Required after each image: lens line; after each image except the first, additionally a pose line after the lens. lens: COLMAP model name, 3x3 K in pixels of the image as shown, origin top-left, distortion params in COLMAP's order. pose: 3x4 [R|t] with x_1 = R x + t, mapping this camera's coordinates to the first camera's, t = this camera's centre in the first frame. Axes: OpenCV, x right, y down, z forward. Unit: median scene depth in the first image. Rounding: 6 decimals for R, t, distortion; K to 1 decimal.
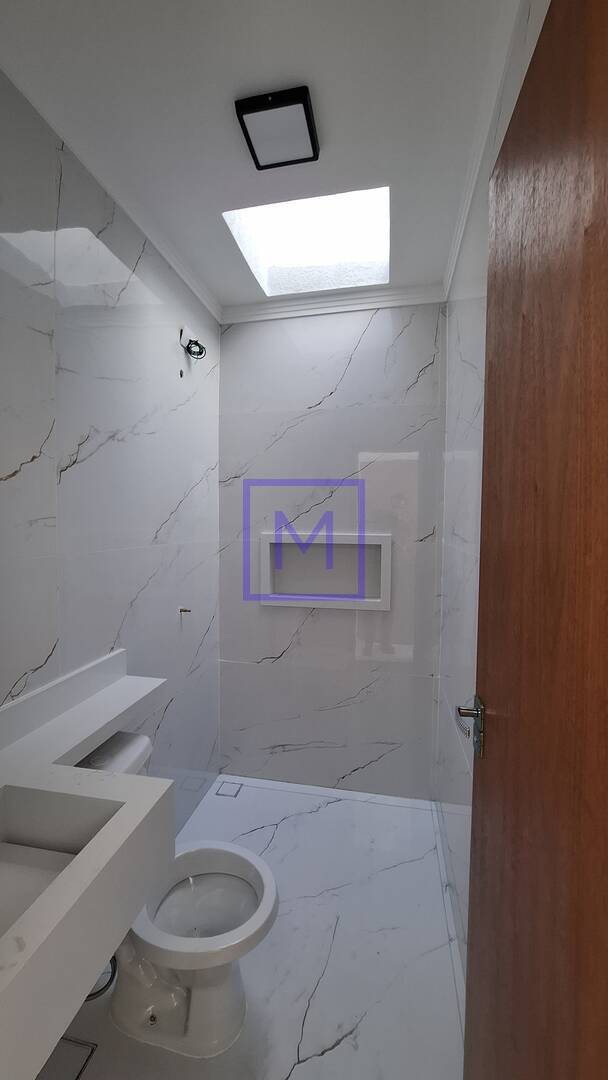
lens RADIAL K [[429.3, 0, 304.0], [0, 429.3, 543.8], [0, 0, 1]] dist [-0.006628, 0.003109]
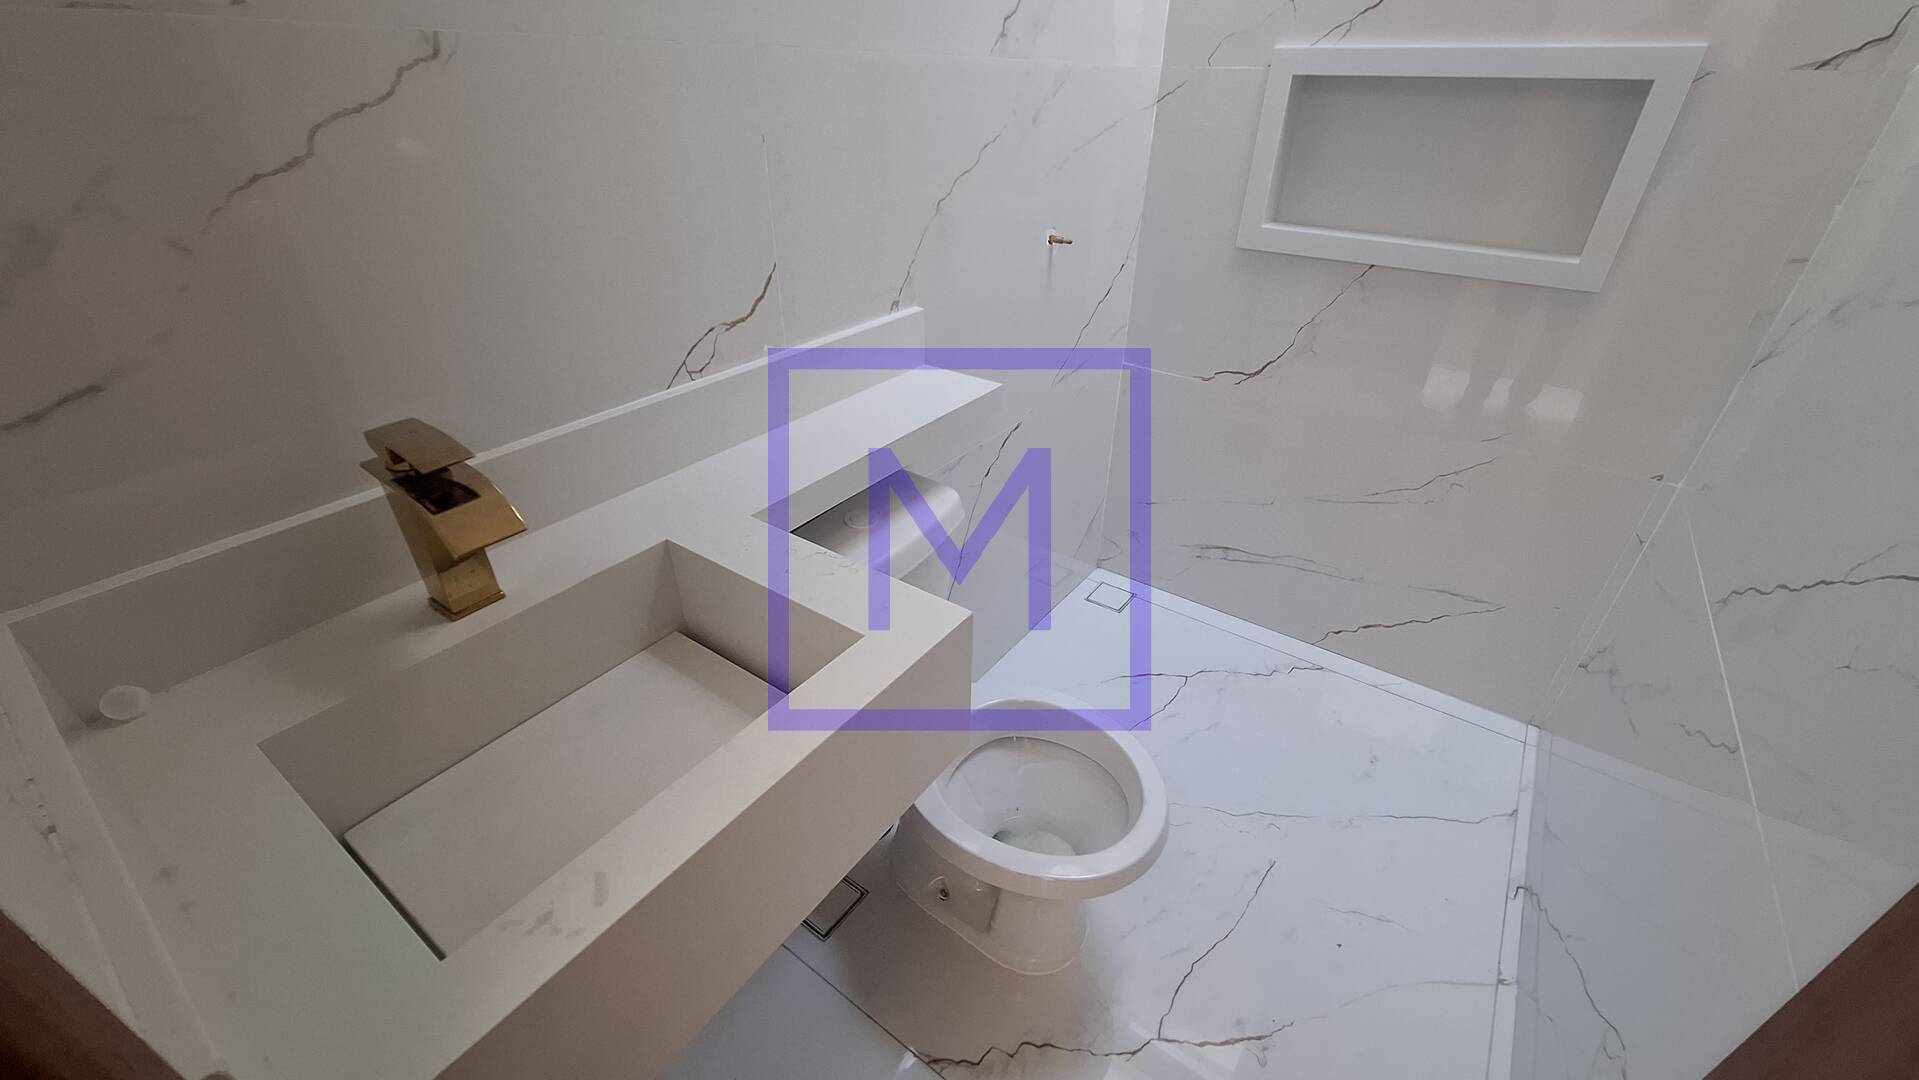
lens RADIAL K [[762.7, 0, 963.5], [0, 762.7, 545.3], [0, 0, 1]] dist [-0.006628, 0.003109]
pose [[0.913150, 0.219488, -0.343484, -0.031332], [-0.029702, 0.876239, 0.480960, 0.062712], [0.406539, -0.428987, 0.806657, 0.211293]]
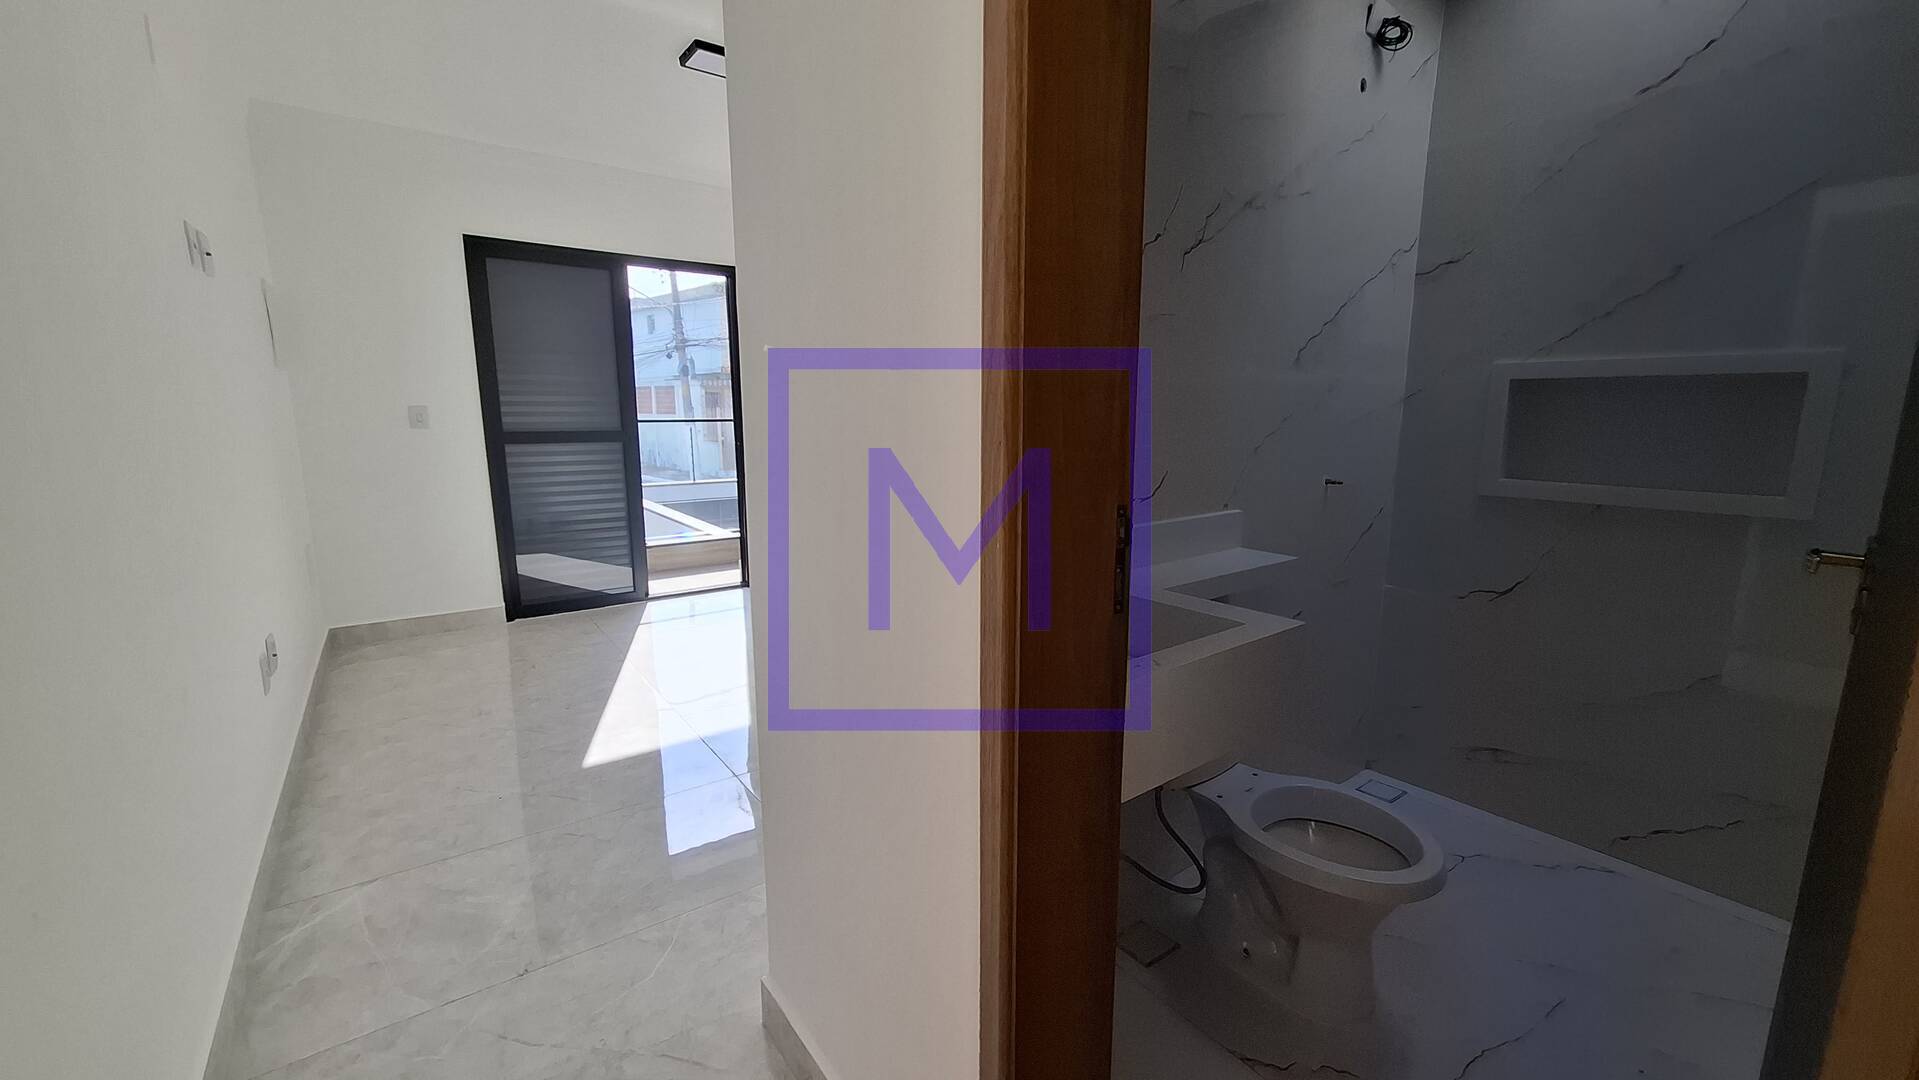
lens RADIAL K [[762.7, 0, 970.7], [0, 762.7, 543.1], [0, 0, 1]] dist [-0.006628, 0.003109]
pose [[0.756529, 0.109537, -0.644722, 0.060852], [-0.030862, 0.990754, 0.132112, 0.126431], [0.653232, -0.080049, 0.752914, -0.235362]]
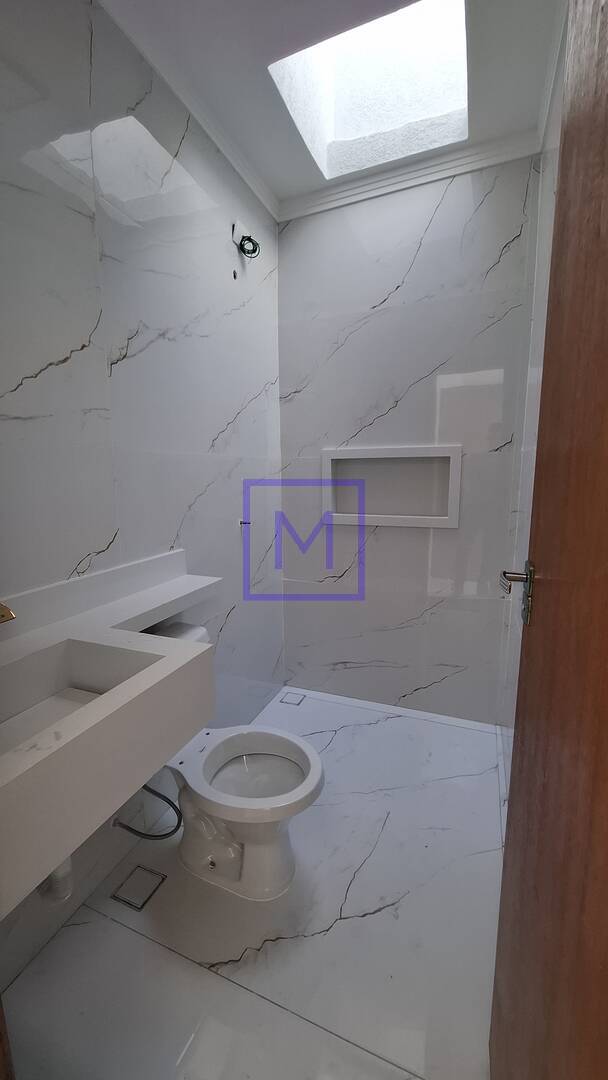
lens RADIAL K [[429.3, 0, 302.6], [0, 429.3, 544.6], [0, 0, 1]] dist [-0.006628, 0.003109]
pose [[0.982631, 0.012823, -0.185125, 0.052499], [0.008552, 0.993421, 0.114204, 0.103684], [0.185371, -0.113803, 0.976057, 0.028852]]
